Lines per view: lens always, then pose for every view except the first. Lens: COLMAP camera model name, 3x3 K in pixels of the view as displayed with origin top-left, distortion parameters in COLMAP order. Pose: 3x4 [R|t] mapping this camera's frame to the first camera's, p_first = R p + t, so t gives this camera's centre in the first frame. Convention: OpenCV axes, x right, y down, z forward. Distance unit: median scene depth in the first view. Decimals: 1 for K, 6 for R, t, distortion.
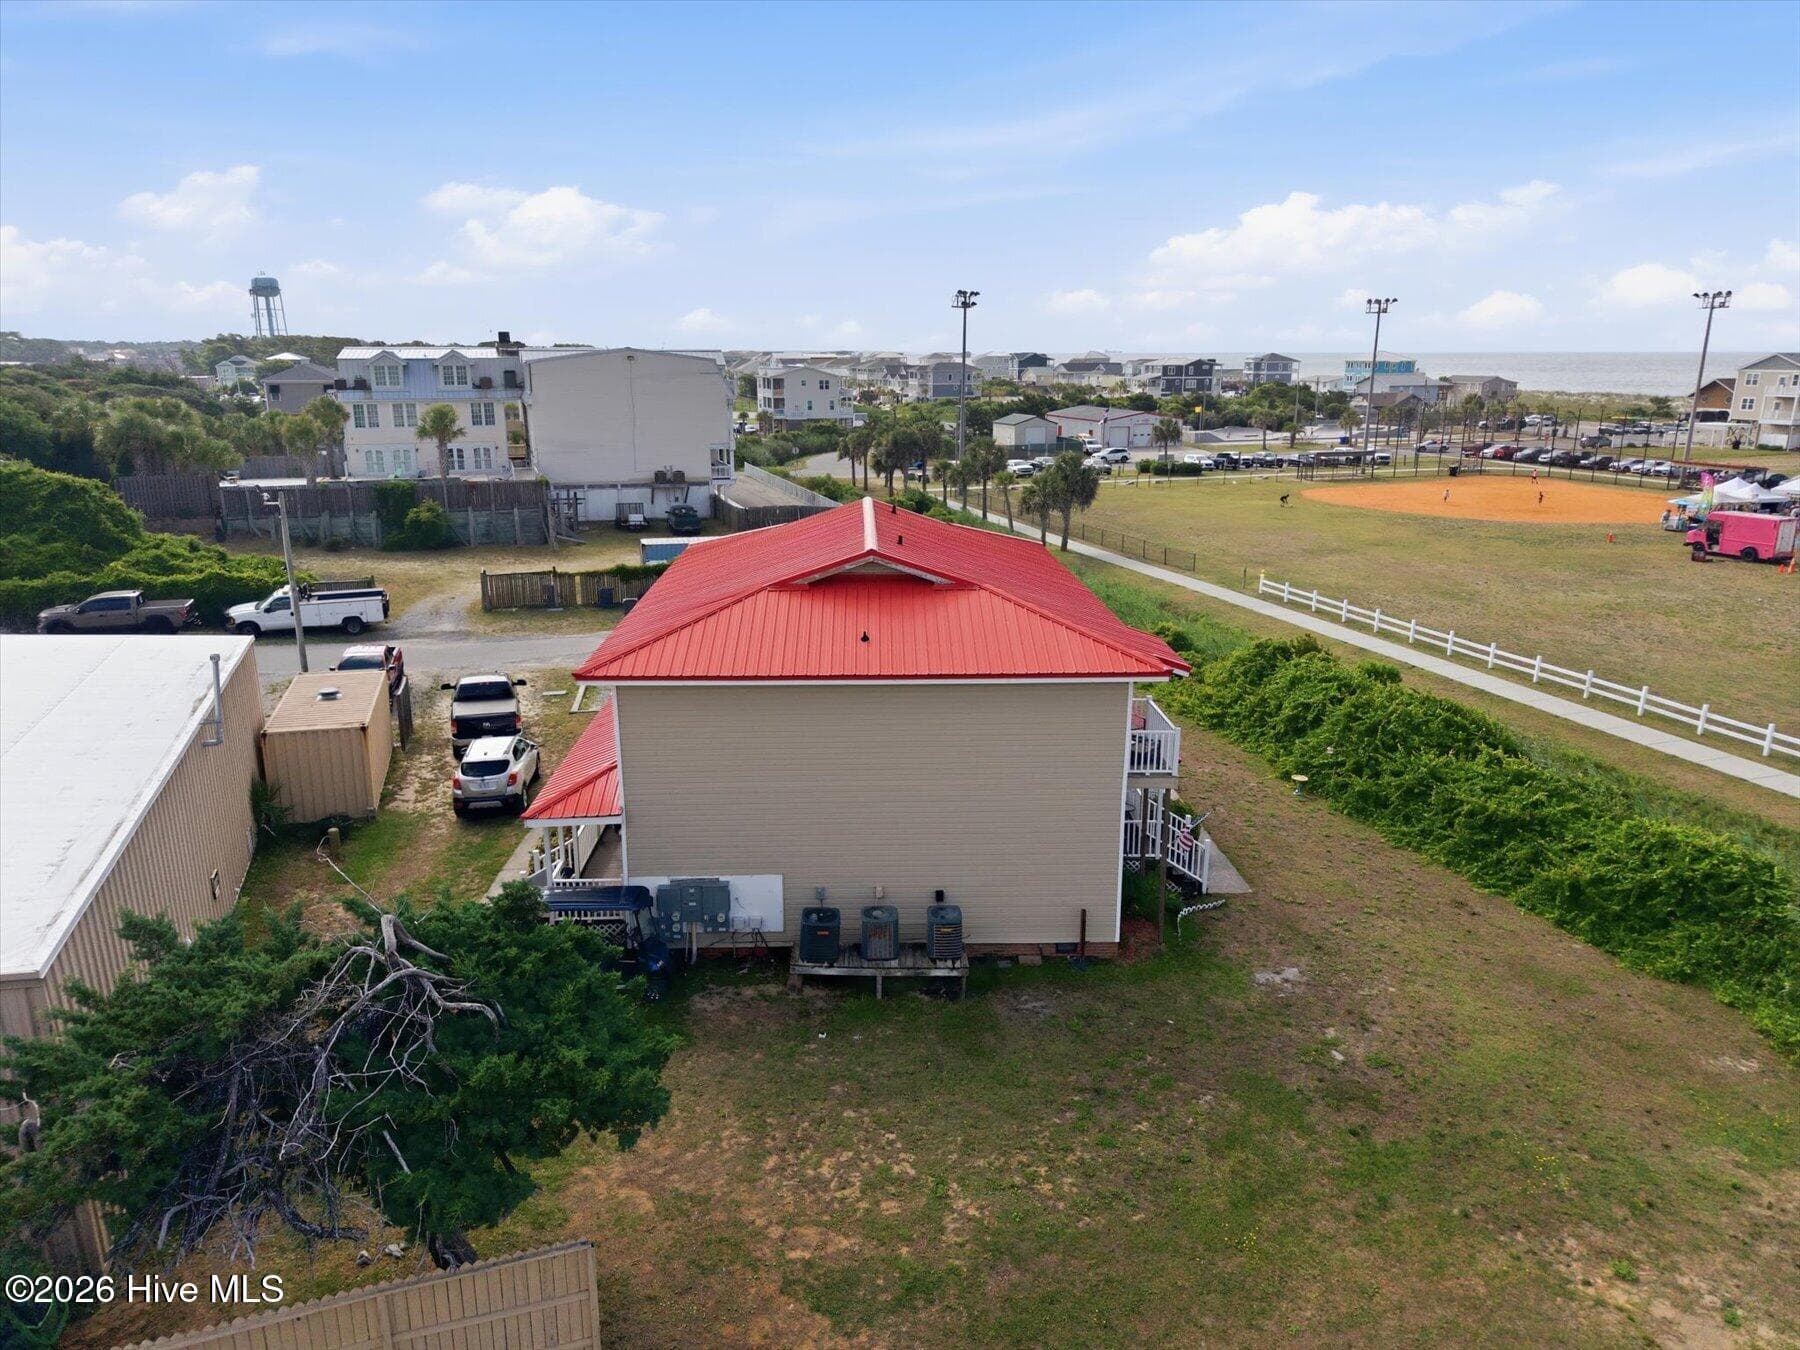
lens RADIAL K [[1206.7, 0, 894.8], [0, 1206.7, 673.1], [0, 0, 1]] dist [0.013390, -0.008307]
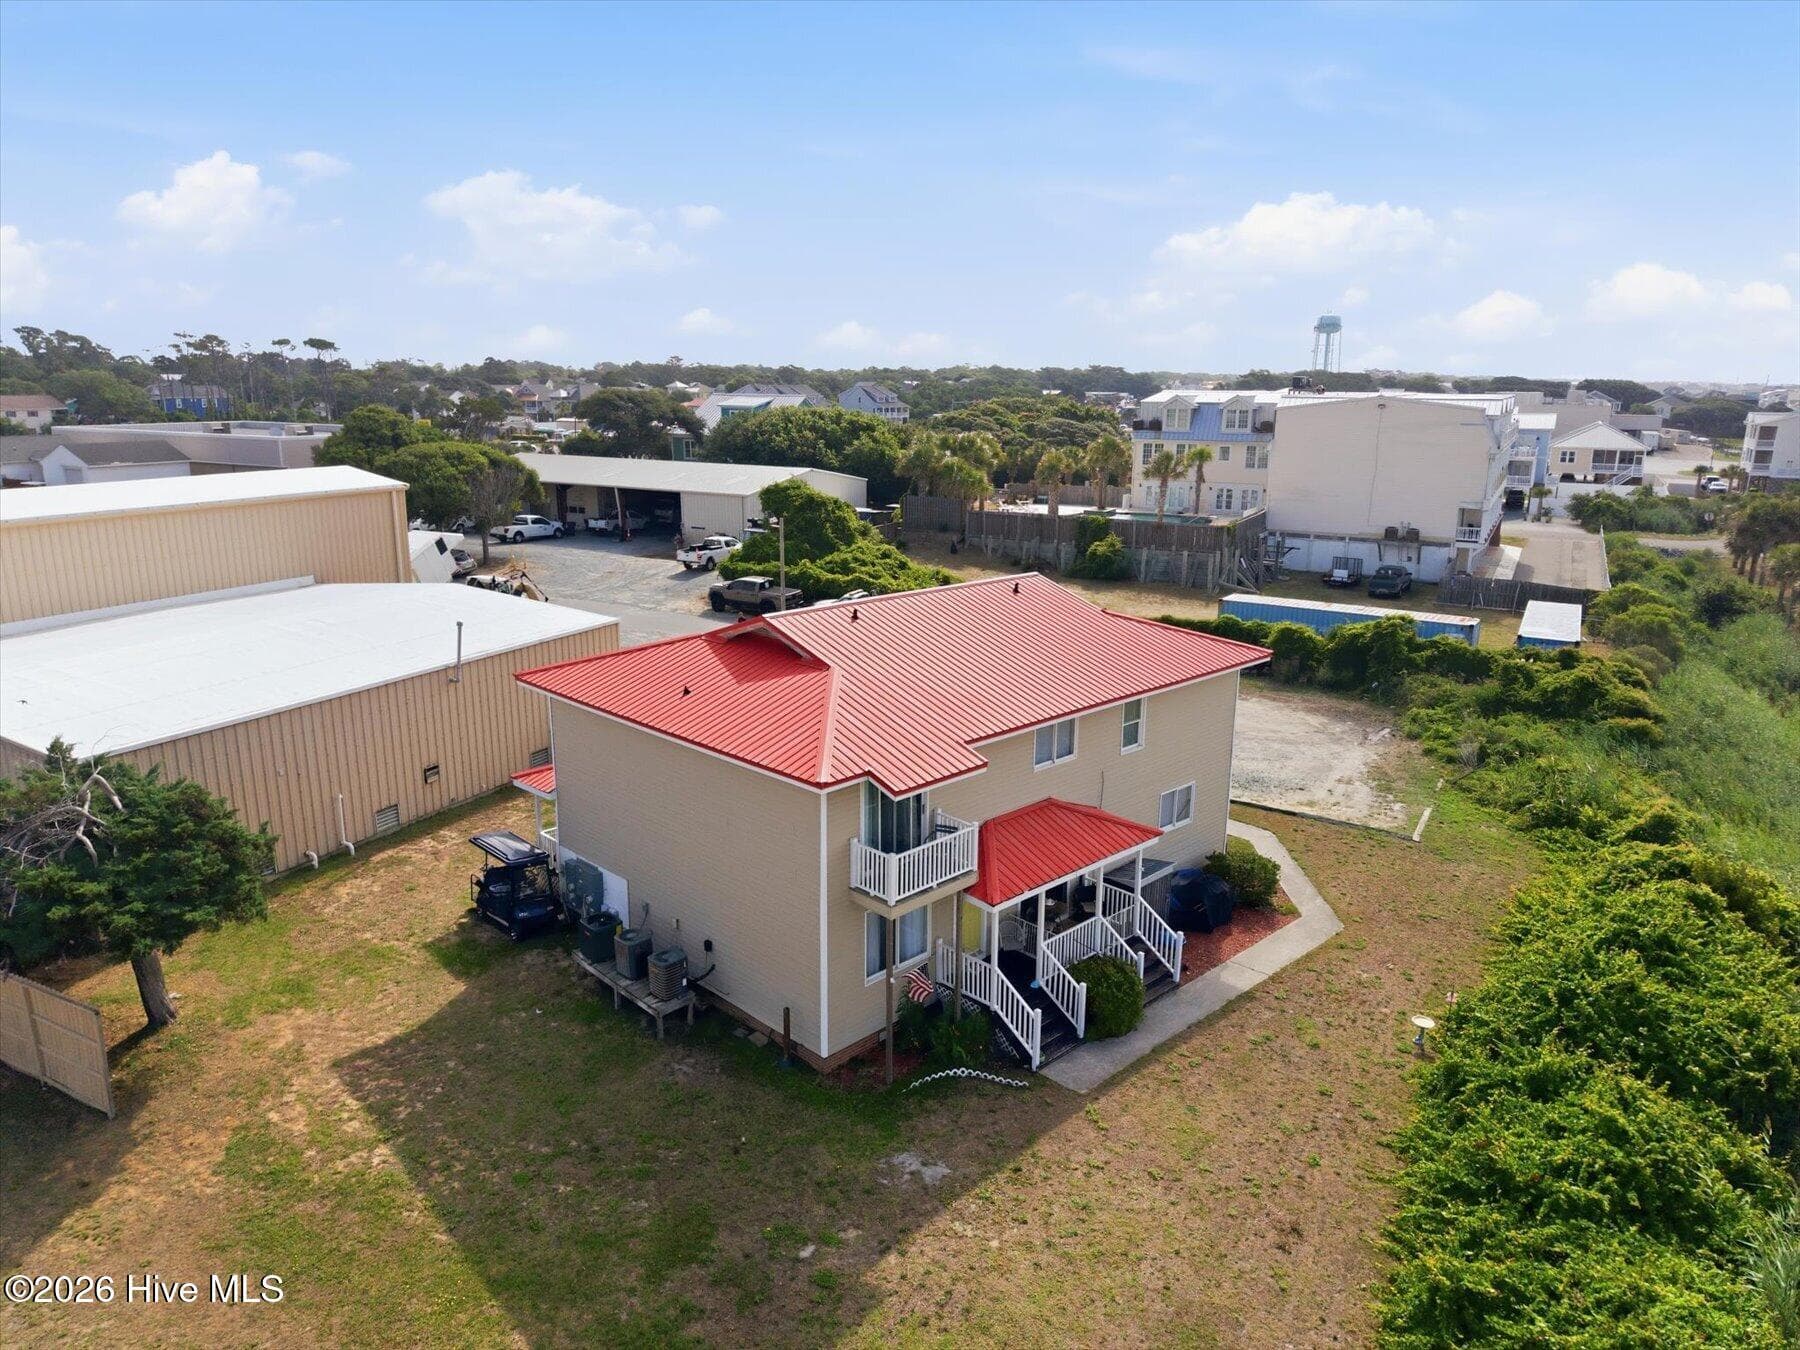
lens RADIAL K [[1206.7, 0, 894.8], [0, 1206.7, 673.1], [0, 0, 1]] dist [0.013390, -0.008307]
pose [[0.680347, 0.175123, -0.711660, 0.530023], [-0.192039, 0.979702, 0.057493, -0.087699], [0.707283, 0.097551, 0.700168, 0.213434]]
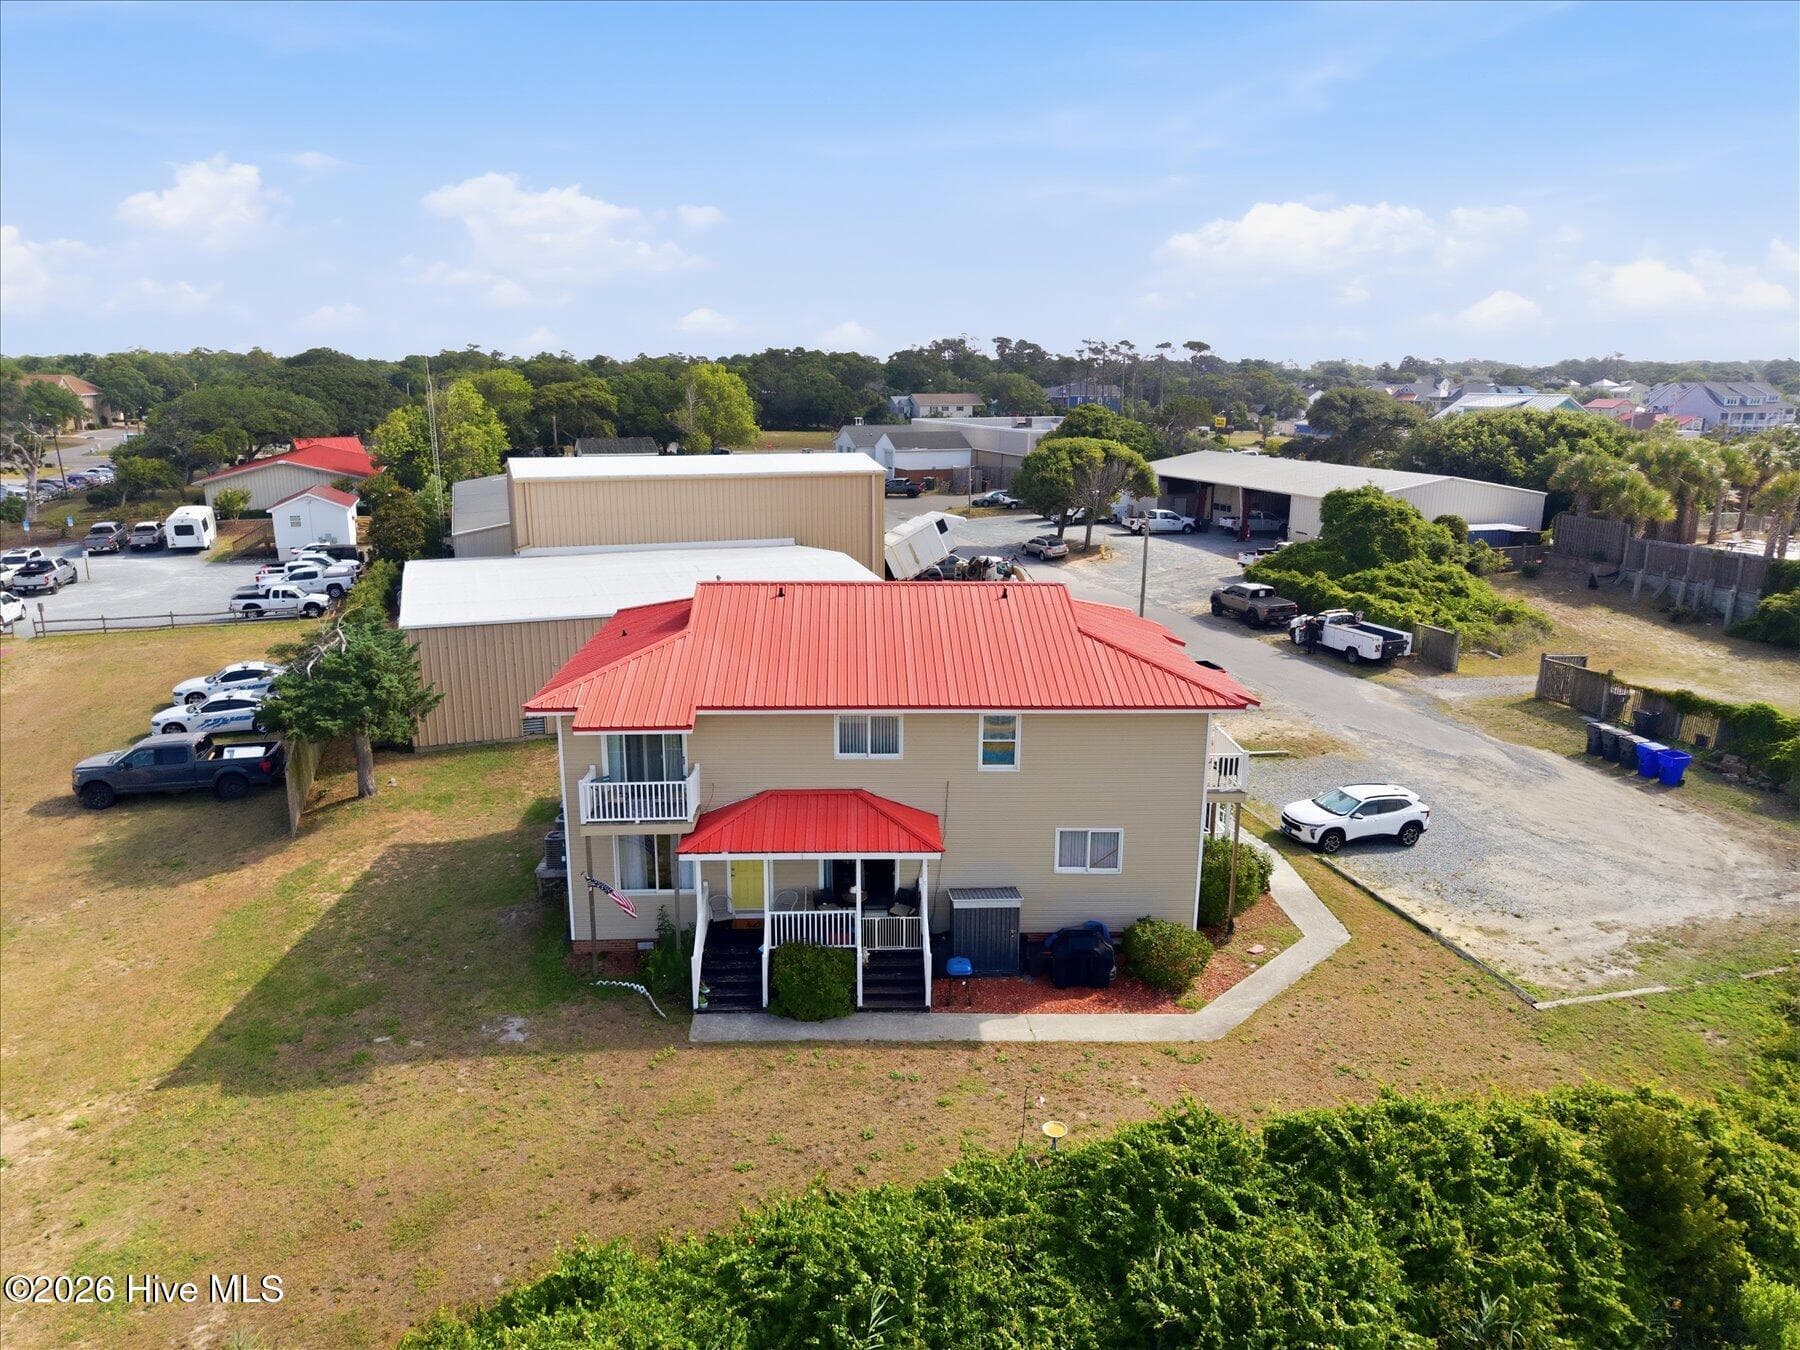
lens RADIAL K [[1200.8, 0, 891.0], [0, 1200.8, 715.9], [0, 0, 1]] dist [0.008890, -0.000753]
pose [[0.001757, 0.269900, -0.962887, 0.769913], [-0.256481, 0.930801, 0.260438, -0.221037], [0.966548, 0.246505, 0.070860, 0.728840]]
